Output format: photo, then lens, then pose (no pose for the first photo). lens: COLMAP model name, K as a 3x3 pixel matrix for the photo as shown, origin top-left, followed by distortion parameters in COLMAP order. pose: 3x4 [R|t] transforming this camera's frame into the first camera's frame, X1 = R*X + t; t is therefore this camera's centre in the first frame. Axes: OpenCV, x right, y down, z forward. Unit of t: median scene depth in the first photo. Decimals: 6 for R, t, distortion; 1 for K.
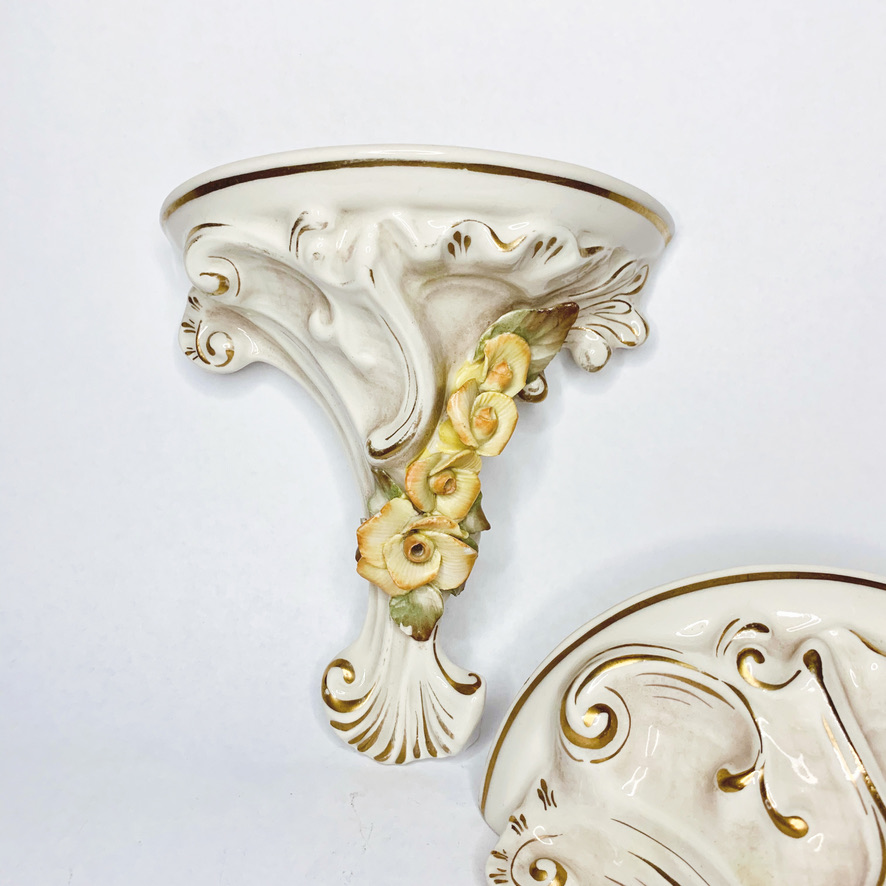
lens RADIAL K [[946.1, 0, 443.0], [0, 946.1, 443.0], [0, 0, 1]] dist [0.223148, -0.740046]
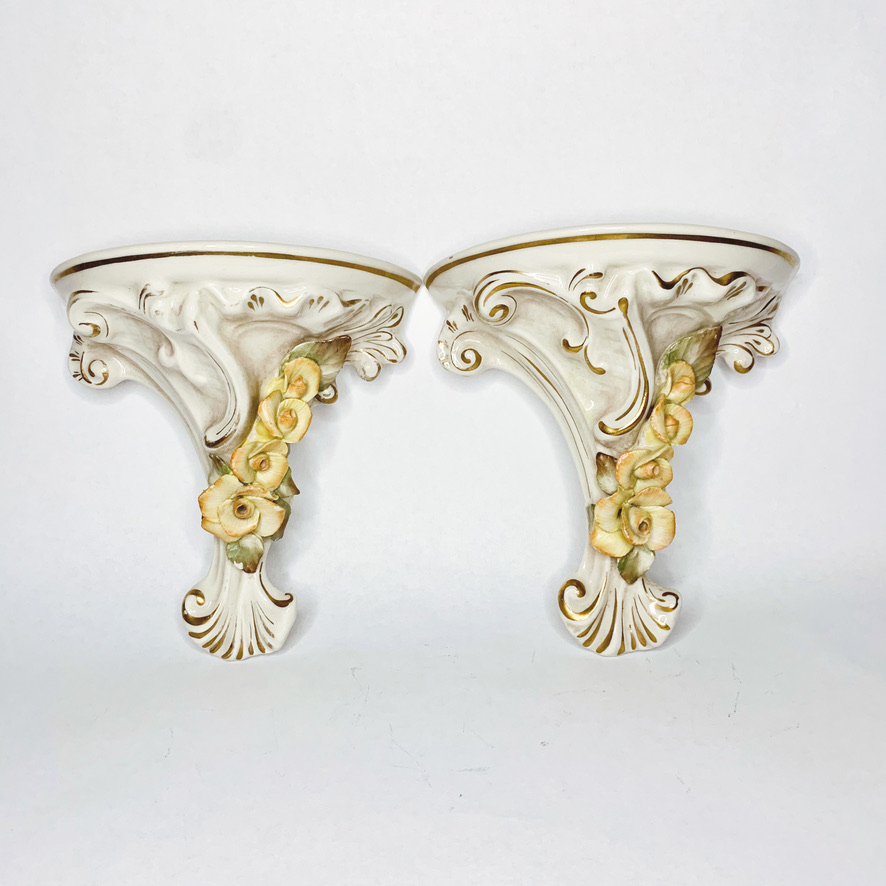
lens RADIAL K [[946.1, 0, 443.0], [0, 946.1, 443.0], [0, 0, 1]] dist [0.223148, -0.740046]
pose [[0.996065, -0.037918, 0.080107, 0.162614], [0.036378, 0.999126, 0.020592, -0.007642], [-0.080818, -0.017597, 0.996574, -0.468661]]
